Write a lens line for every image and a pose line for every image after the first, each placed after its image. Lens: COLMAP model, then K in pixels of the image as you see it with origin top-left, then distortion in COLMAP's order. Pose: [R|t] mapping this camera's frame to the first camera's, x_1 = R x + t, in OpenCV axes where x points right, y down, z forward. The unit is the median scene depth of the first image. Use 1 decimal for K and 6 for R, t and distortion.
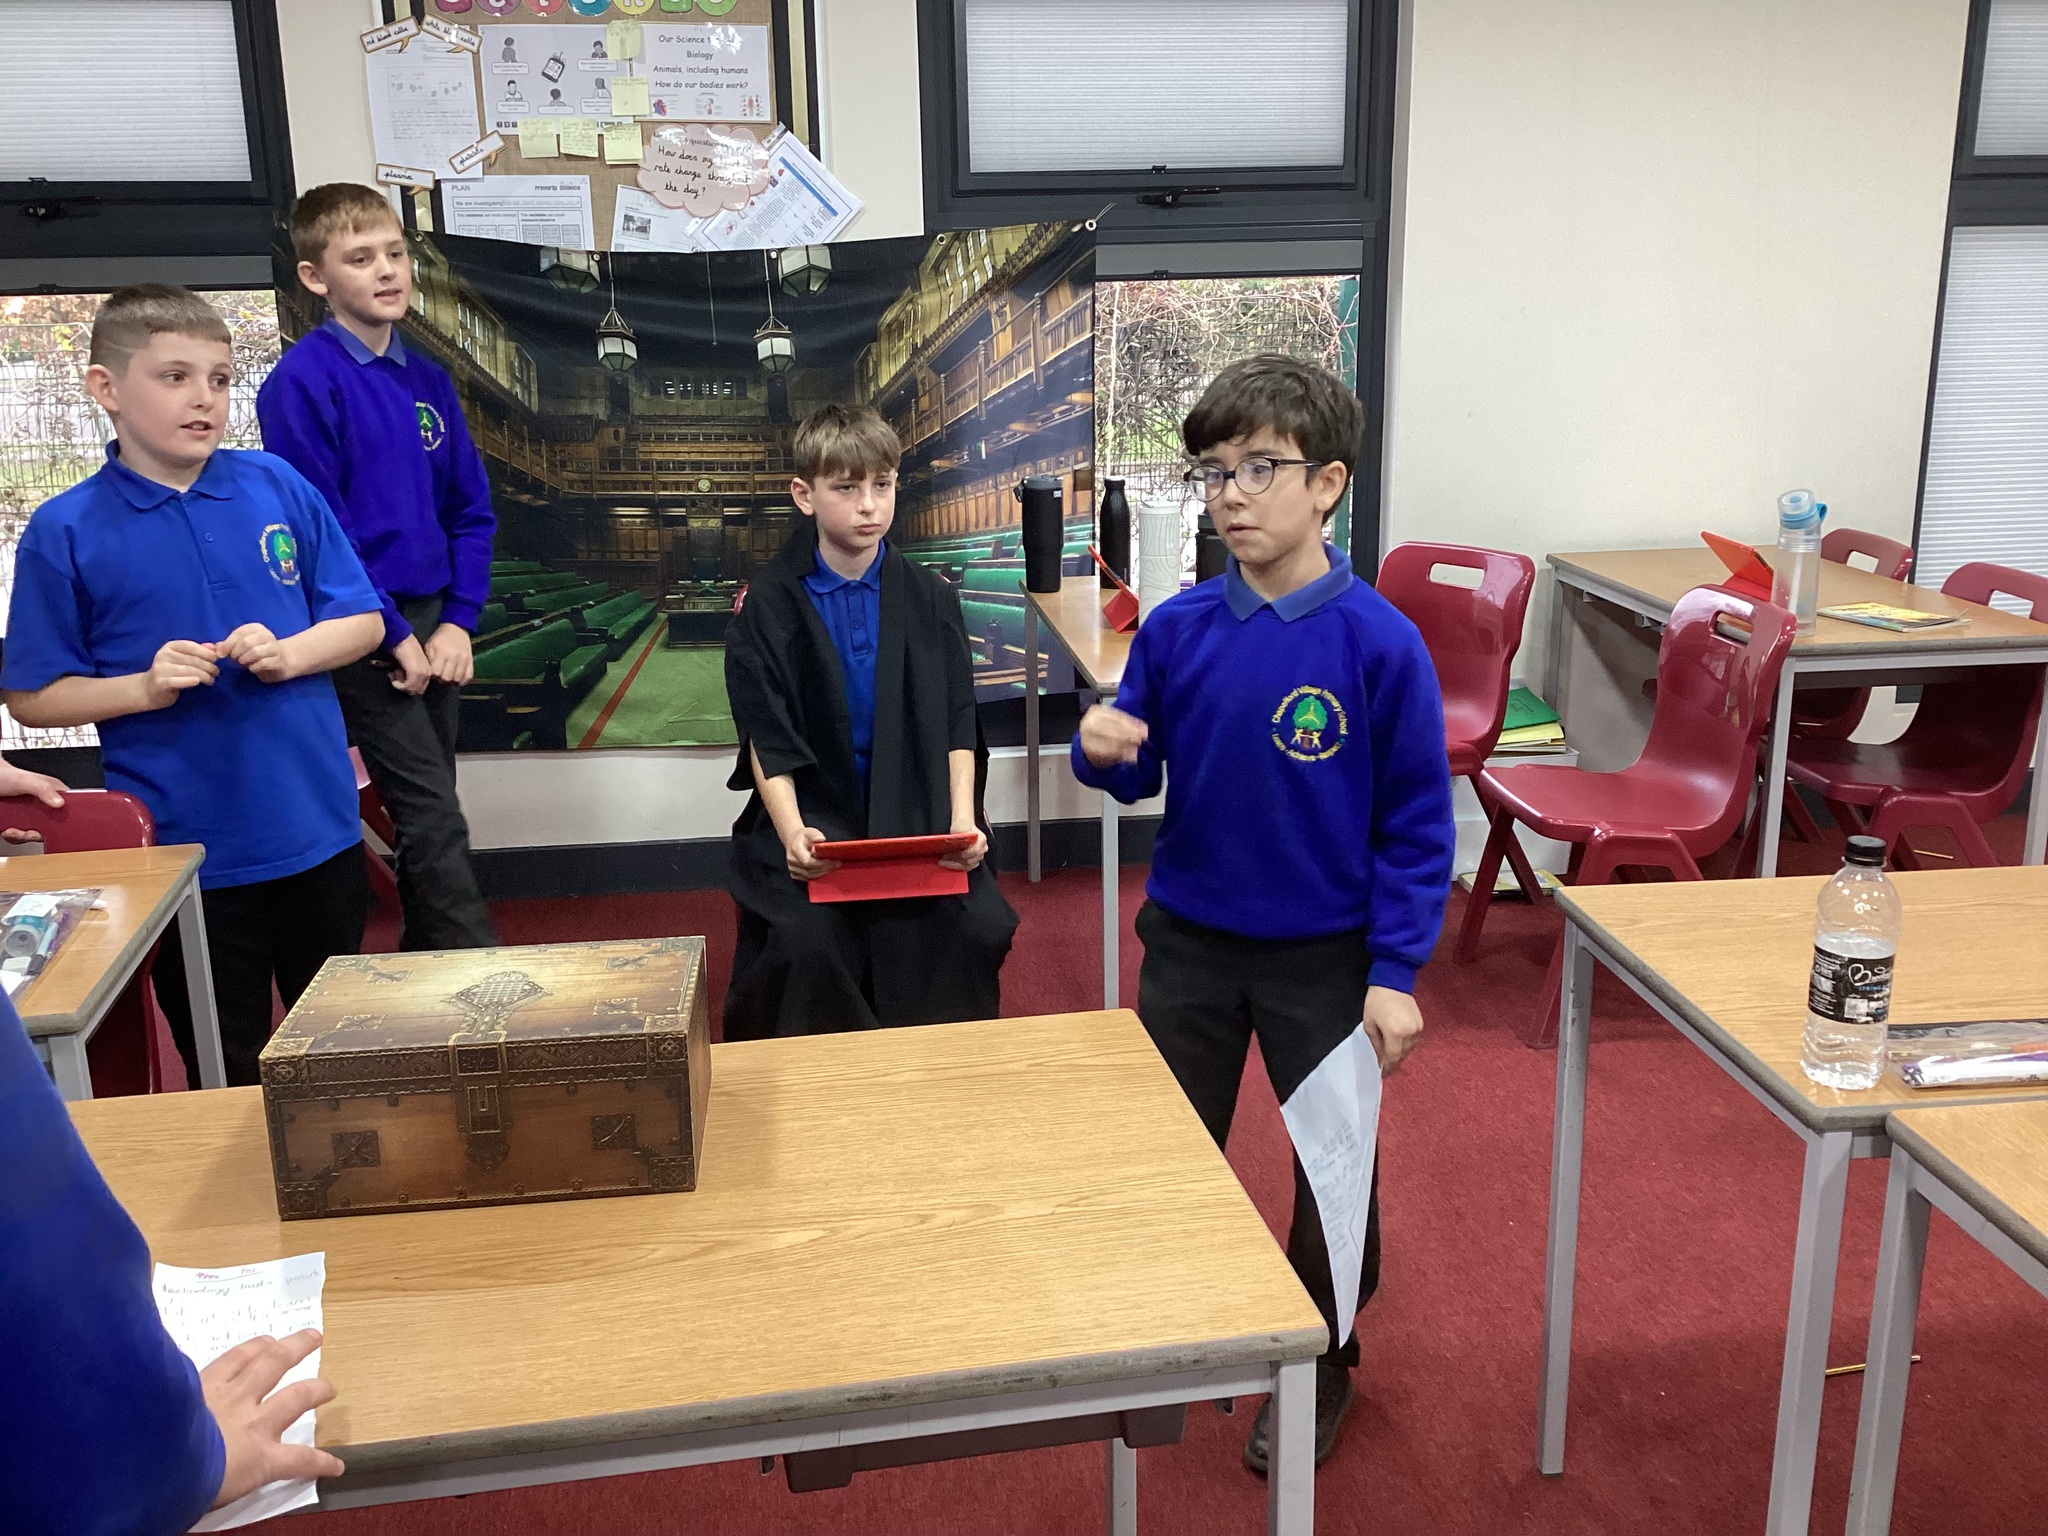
lens RADIAL K [[1948.0, 0, 1076.9], [0, 1948.0, 826.0], [0, 0, 1]] dist [0.020720, 0.000000]
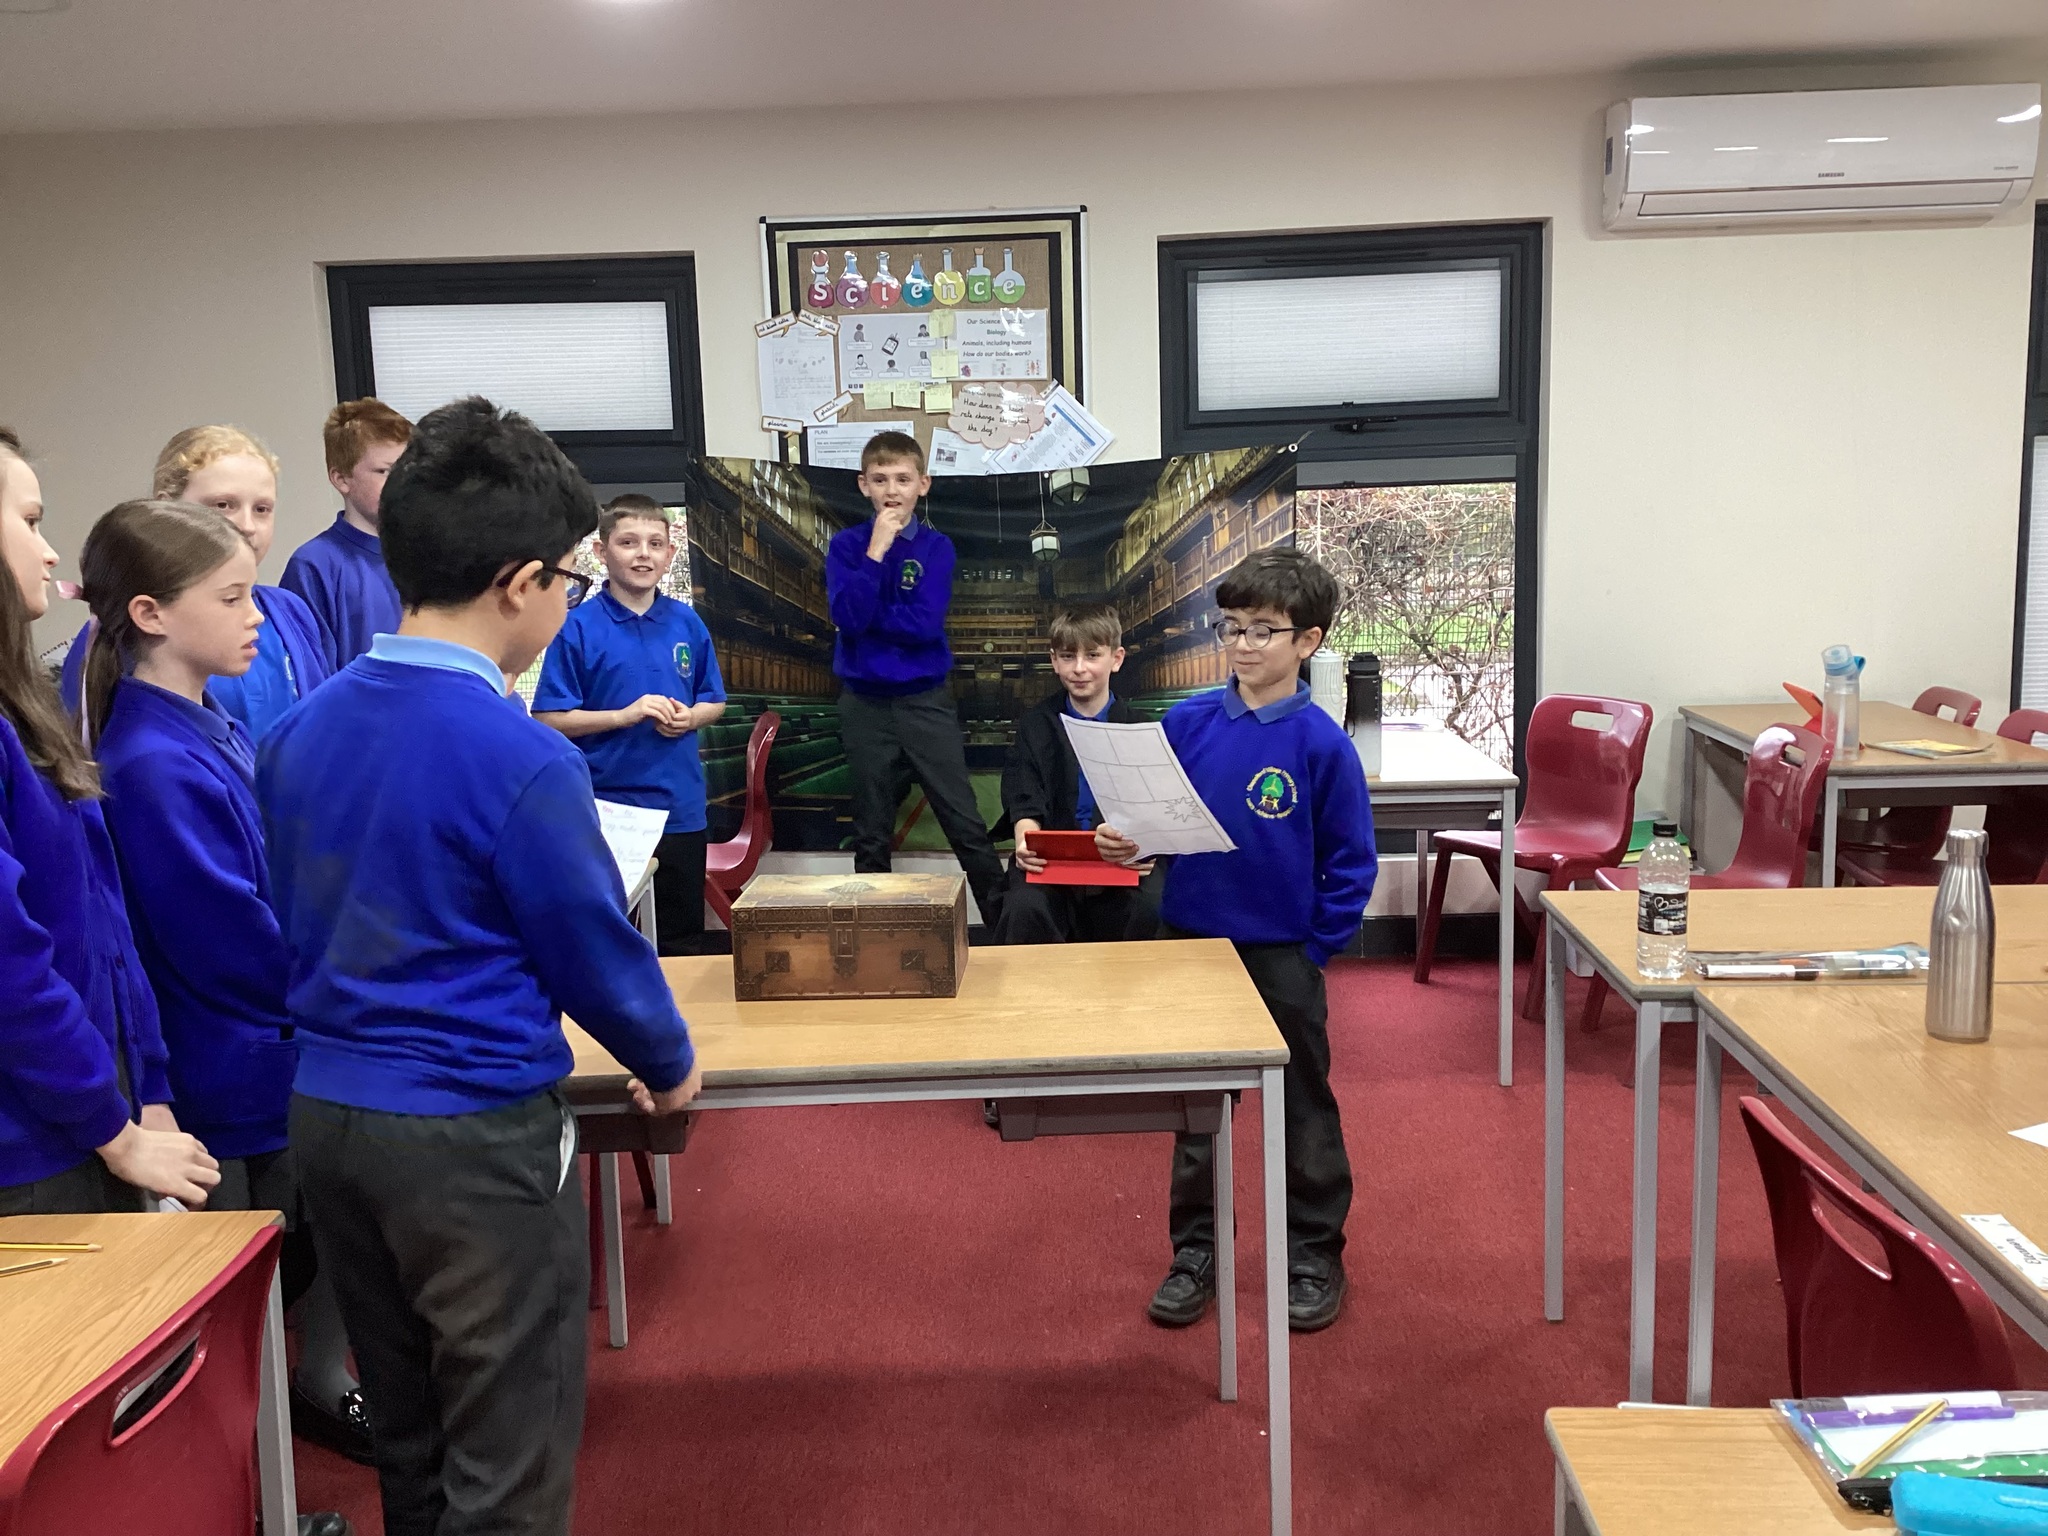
lens RADIAL K [[1948.0, 0, 1071.0], [0, 1948.0, 826.6], [0, 0, 1]] dist [0.020720, 0.000000]
pose [[0.988404, 0.011337, -0.151423, 0.065673], [-0.026534, 0.994761, -0.098724, 0.076470], [0.149510, 0.101597, 0.983527, -0.280970]]
